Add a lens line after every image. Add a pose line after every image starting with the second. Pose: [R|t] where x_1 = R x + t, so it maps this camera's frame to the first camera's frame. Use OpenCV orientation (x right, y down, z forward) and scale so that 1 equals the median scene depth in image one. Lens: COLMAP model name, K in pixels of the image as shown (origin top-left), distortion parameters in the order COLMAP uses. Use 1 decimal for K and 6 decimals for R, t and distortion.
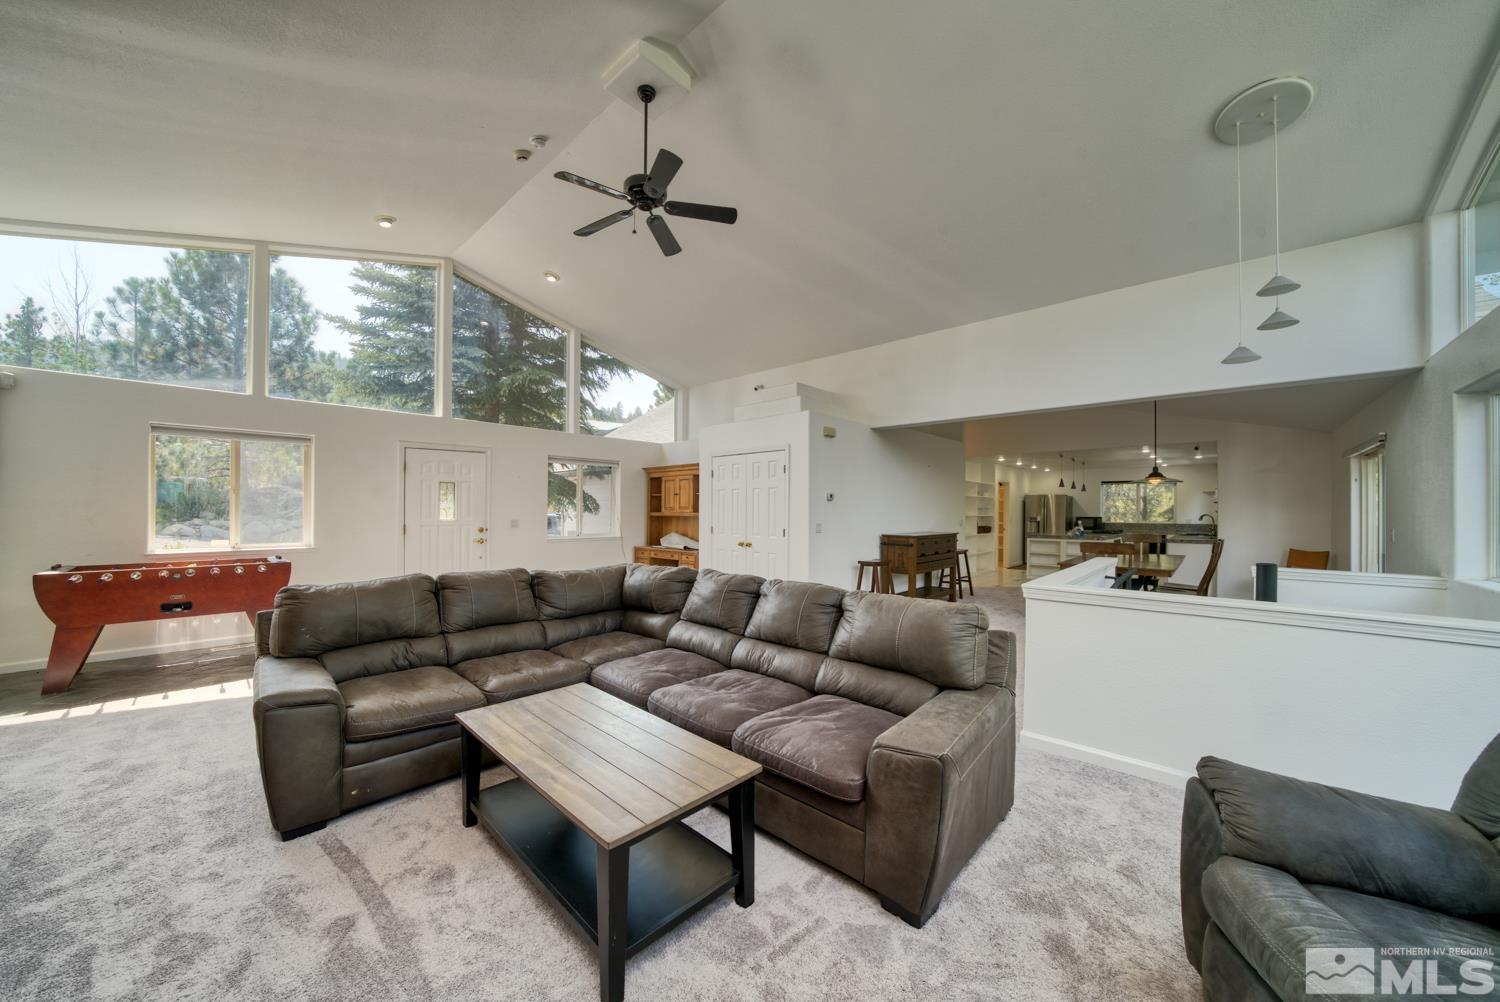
lens RADIAL K [[561.5, 0, 737.3], [0, 561.5, 512.9], [0, 0, 1]] dist [-0.039478, 0.000030]
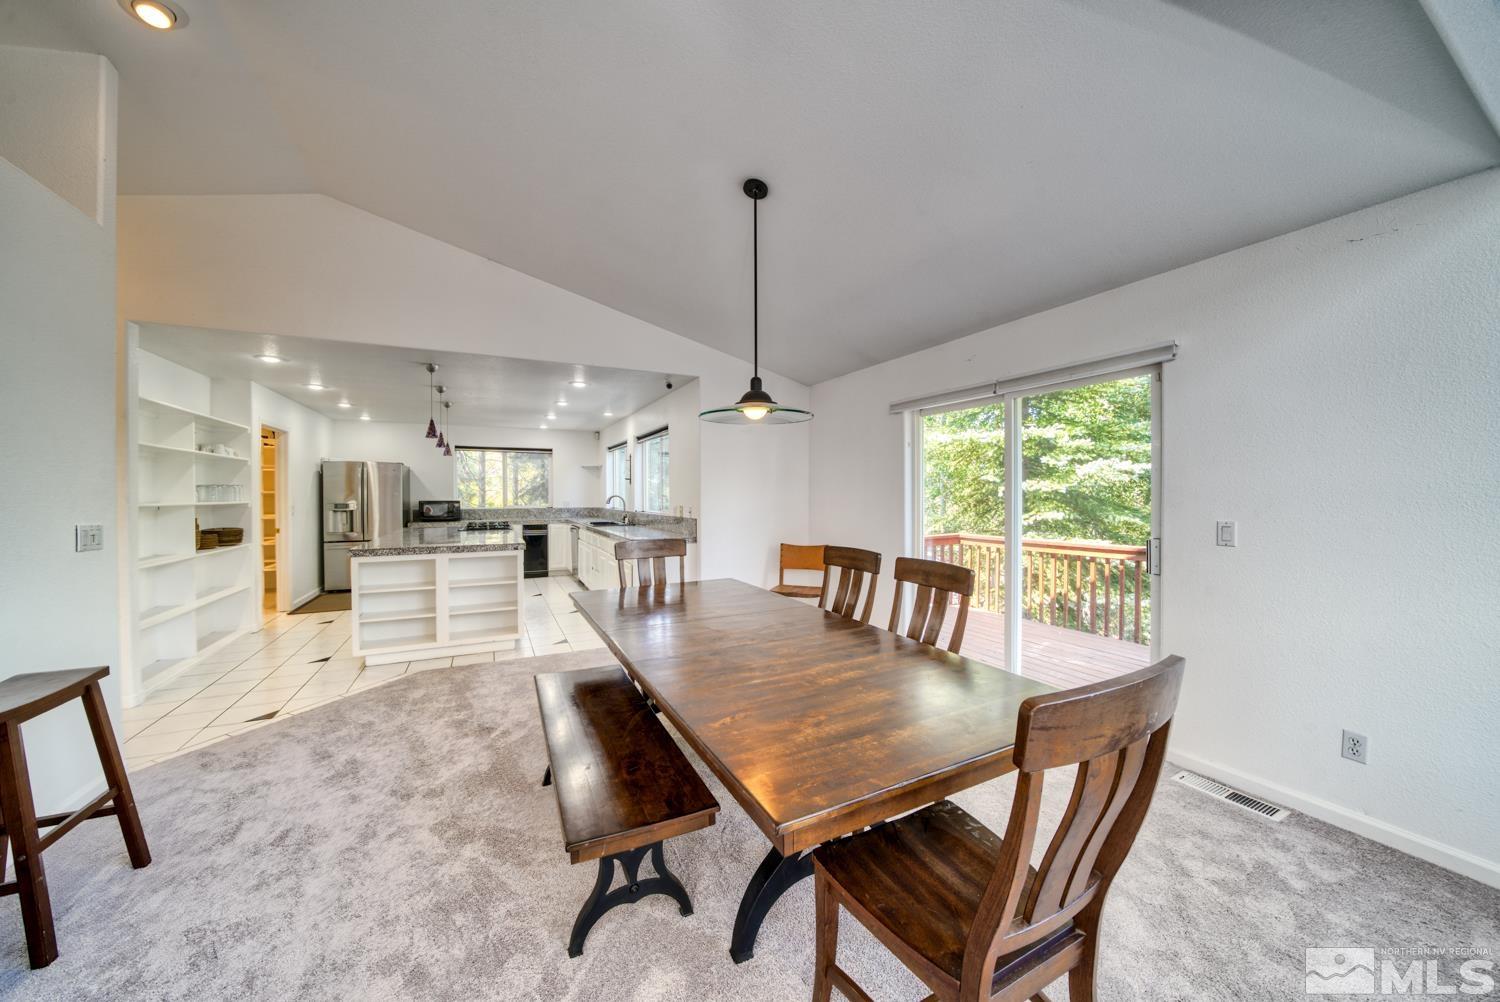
lens RADIAL K [[526.3, 0, 743.2], [0, 526.3, 499.4], [0, 0, 1]] dist [-0.026300, -0.000018]
pose [[0.368046, -0.014706, 0.929691, 0.217777], [0.006192, 0.999892, 0.013365, -0.000178], [-0.929787, 0.000838, 0.368097, 0.467396]]
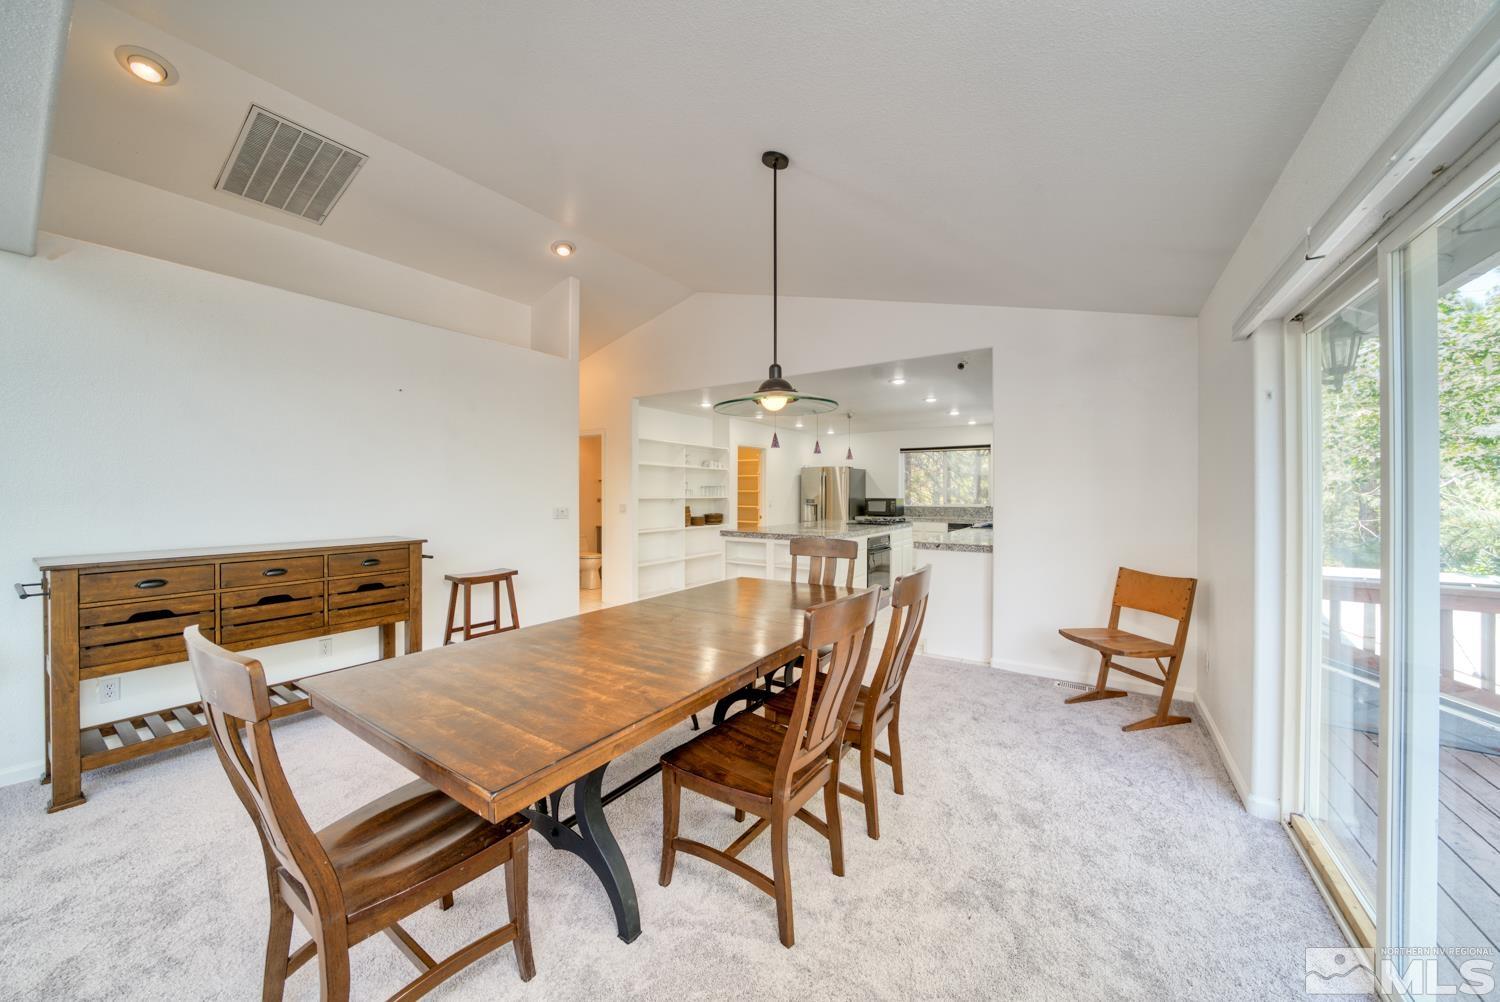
lens RADIAL K [[526.3, 0, 743.2], [0, 526.3, 499.4], [0, 0, 1]] dist [-0.026300, -0.000018]
pose [[0.991257, -0.003616, 0.131892, 0.373914], [0.002239, 0.999941, 0.010589, 0.001122], [-0.131923, -0.010201, 0.991208, 0.354122]]
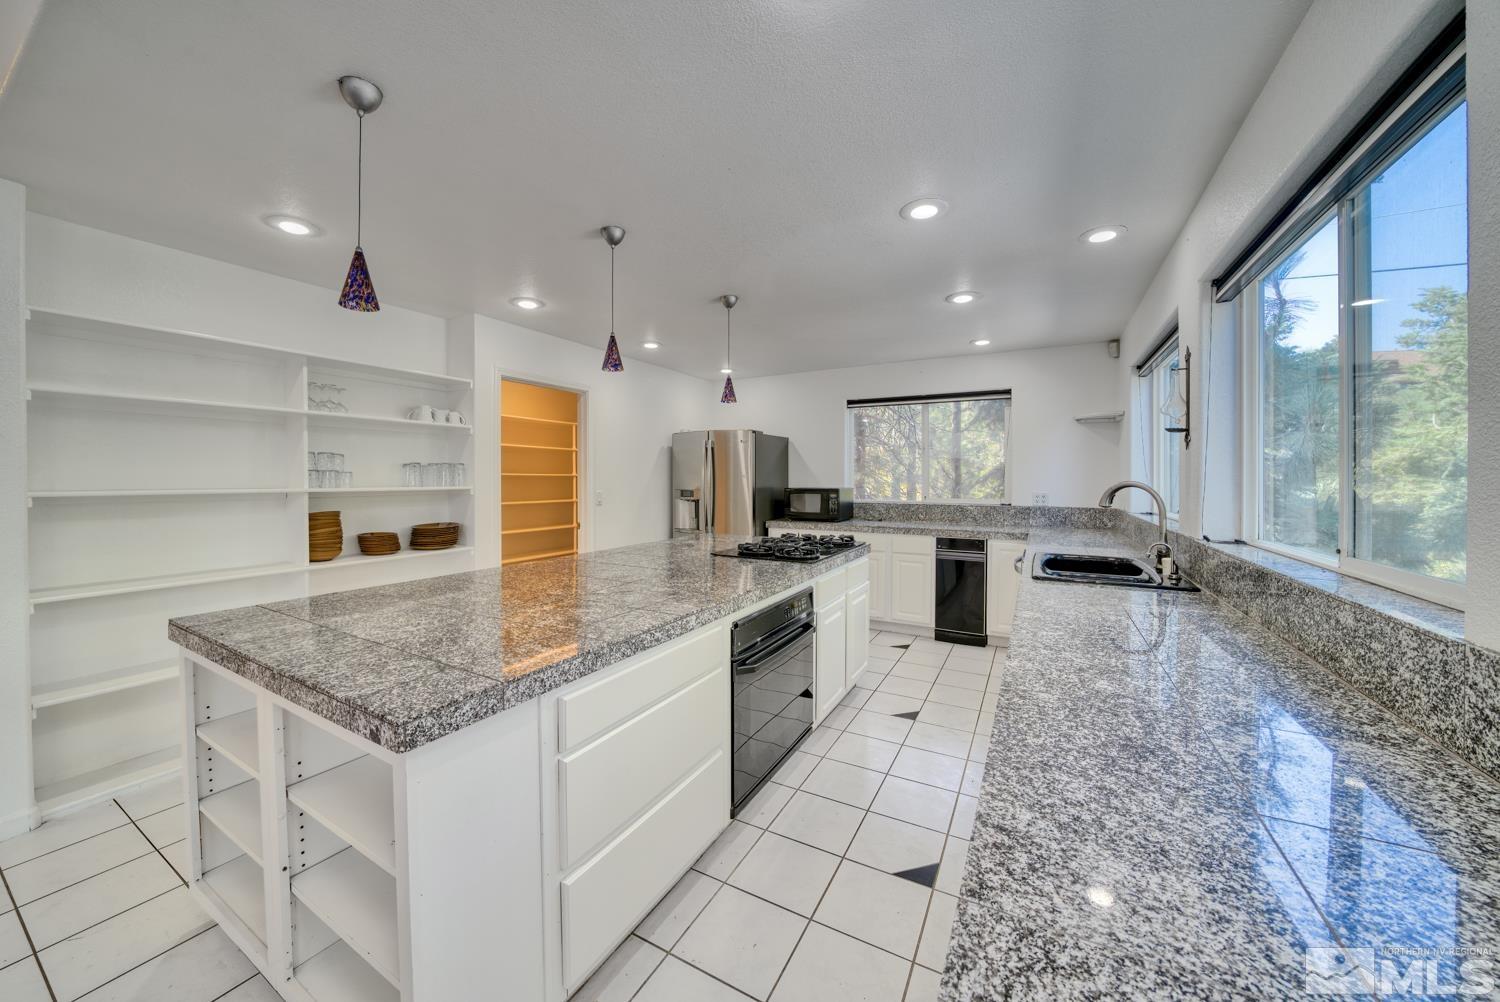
lens RADIAL K [[523.2, 0, 751.5], [0, 523.2, 482.4], [0, 0, 1]] dist [-0.024383, 0.000131]
pose [[0.973817, -0.001864, 0.227326, 0.513190], [0.000011, 0.999967, 0.008154, -0.000073], [-0.227334, -0.007938, 0.973785, 0.651184]]
